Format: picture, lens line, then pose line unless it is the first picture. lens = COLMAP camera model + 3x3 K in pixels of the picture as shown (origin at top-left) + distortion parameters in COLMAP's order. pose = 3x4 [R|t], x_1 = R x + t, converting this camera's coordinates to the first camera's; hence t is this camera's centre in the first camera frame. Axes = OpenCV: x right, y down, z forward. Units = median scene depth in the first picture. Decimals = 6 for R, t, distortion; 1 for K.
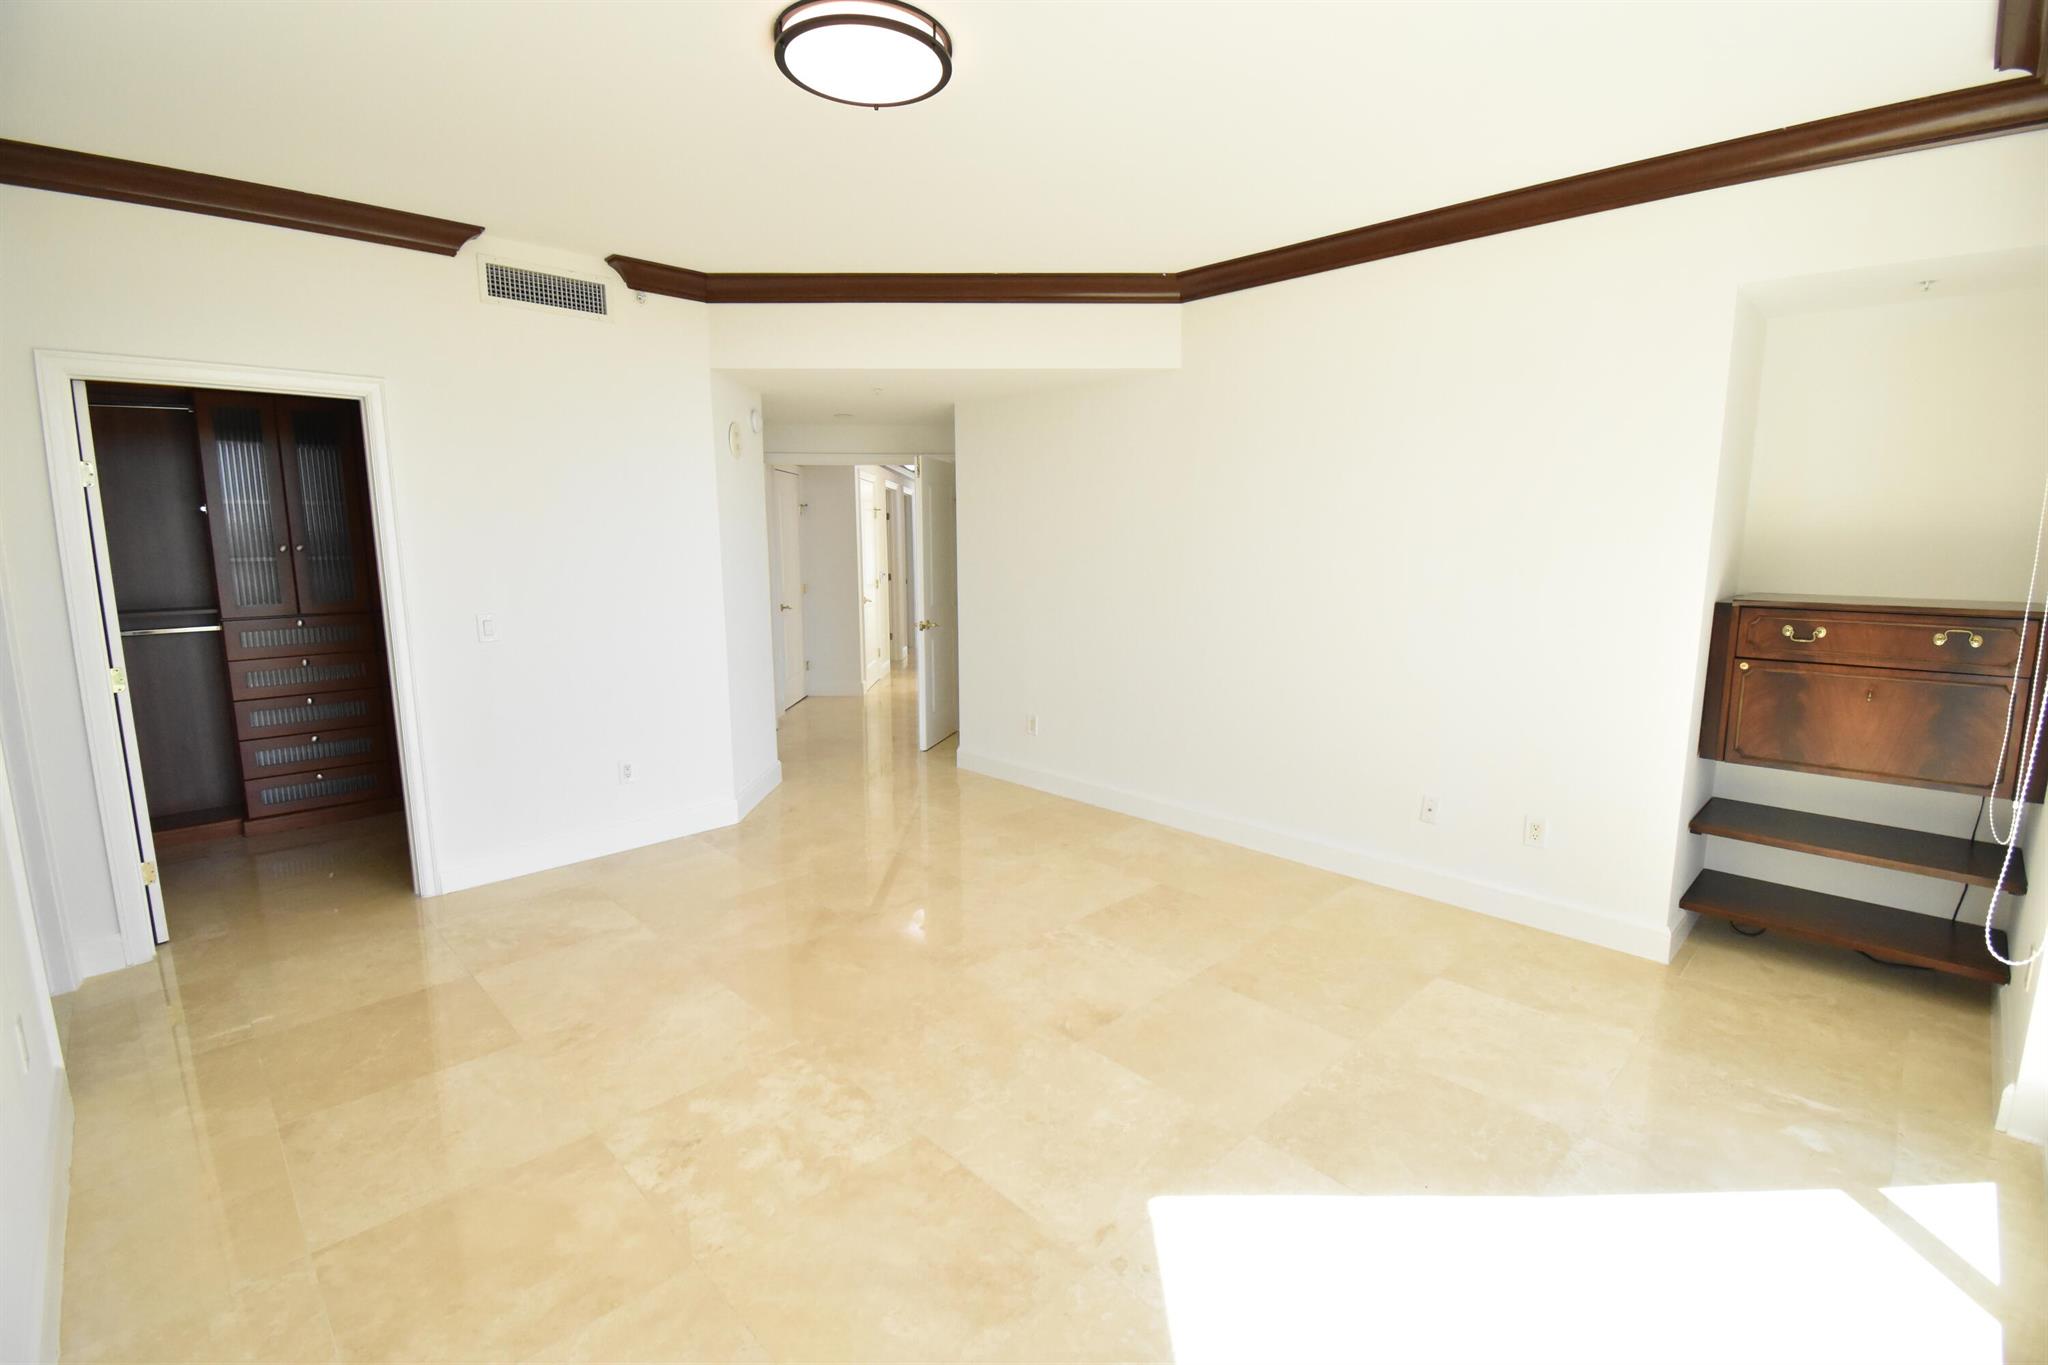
lens RADIAL K [[904.9, 0, 1022.3], [0, 904.9, 684.8], [0, 0, 1]] dist [0.004889, -0.015634]
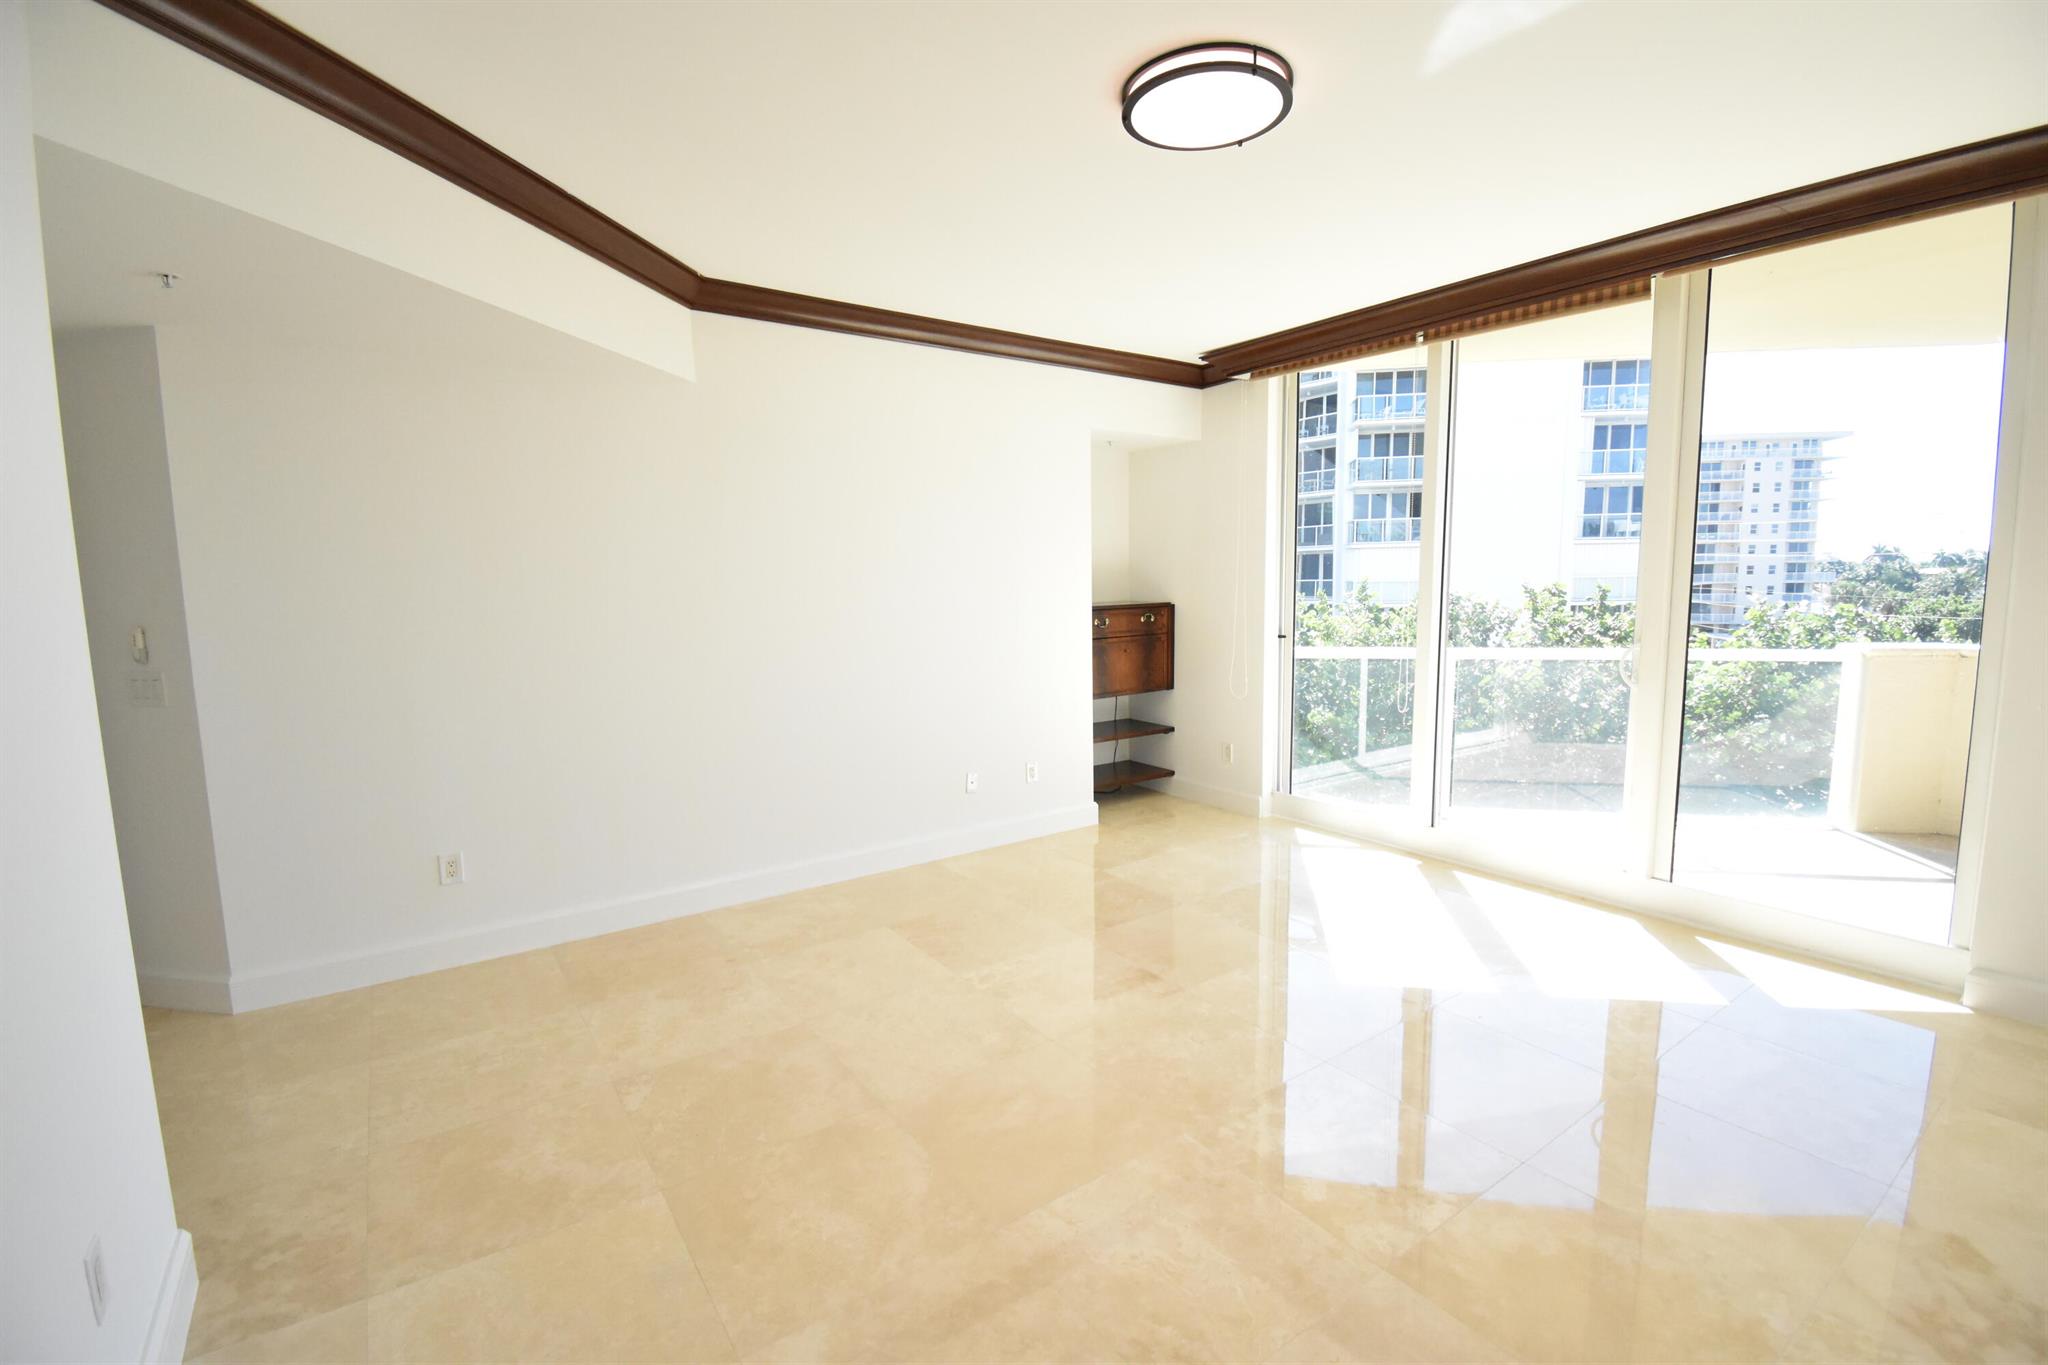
lens RADIAL K [[904.9, 0, 1038.0], [0, 904.9, 667.0], [0, 0, 1]] dist [0.004889, -0.015634]
pose [[0.156212, -0.099532, 0.982696, -0.934233], [0.179065, 0.981278, 0.070923, -0.118073], [-0.971357, 0.164887, 0.171110, 0.784883]]
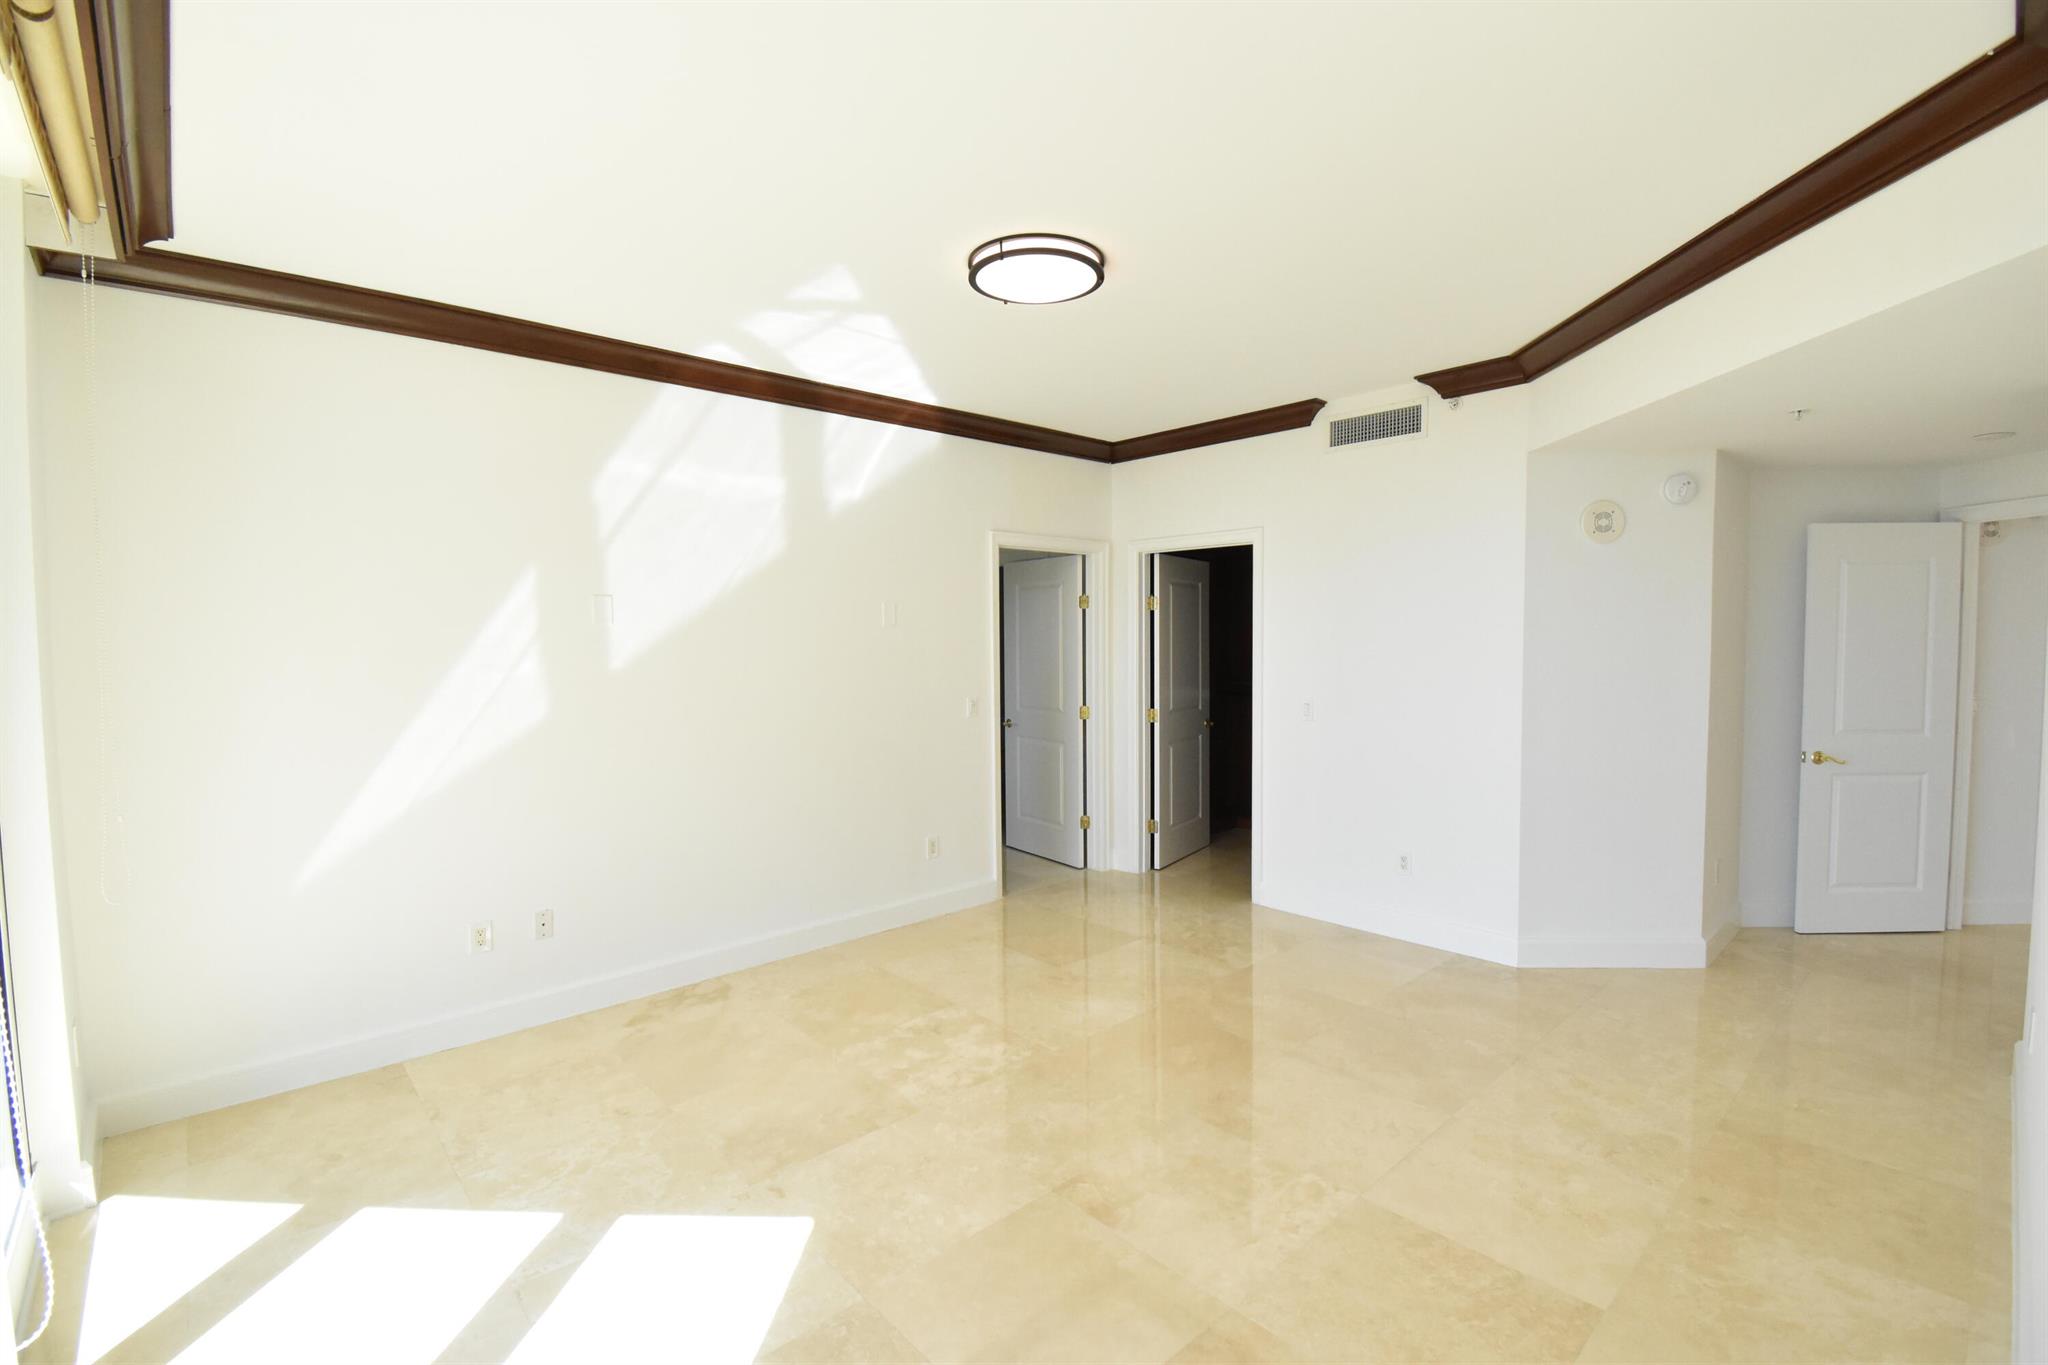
lens RADIAL K [[904.9, 0, 1039.3], [0, 904.9, 683.5], [0, 0, 1]] dist [0.004889, -0.015634]
pose [[-0.027318, 0.057446, -0.997975, 0.810533], [-0.156371, 0.985811, 0.061026, -0.141370], [0.987321, 0.157721, -0.017947, 0.793003]]
